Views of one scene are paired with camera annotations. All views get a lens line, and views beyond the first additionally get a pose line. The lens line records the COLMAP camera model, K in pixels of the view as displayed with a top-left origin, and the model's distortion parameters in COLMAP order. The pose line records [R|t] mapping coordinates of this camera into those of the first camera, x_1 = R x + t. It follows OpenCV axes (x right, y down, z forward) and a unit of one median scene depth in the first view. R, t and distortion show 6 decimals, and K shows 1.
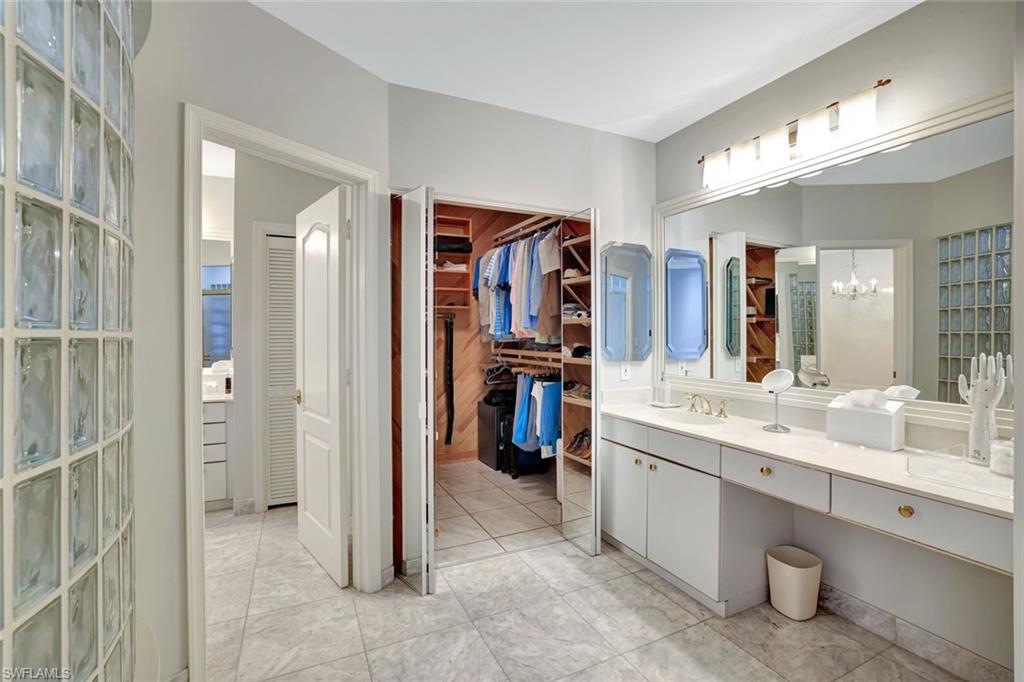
lens RADIAL K [[449.5, 0, 511.2], [0, 449.5, 333.9], [0, 0, 1]] dist [-0.040029, 0.017106]
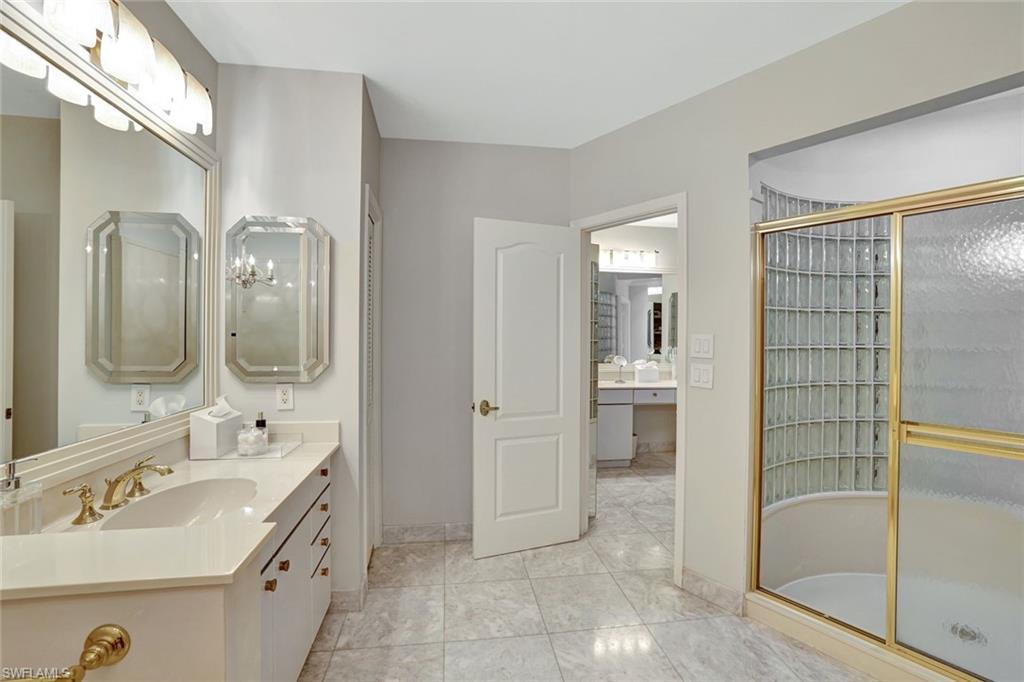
lens RADIAL K [[449.5, 0, 511.2], [0, 449.5, 333.9], [0, 0, 1]] dist [-0.040029, 0.017106]
pose [[0.305402, 0.004784, 0.952211, -1.889201], [0.002069, 0.999982, -0.005687, -0.012210], [-0.952221, 0.003707, 0.305387, 0.897477]]
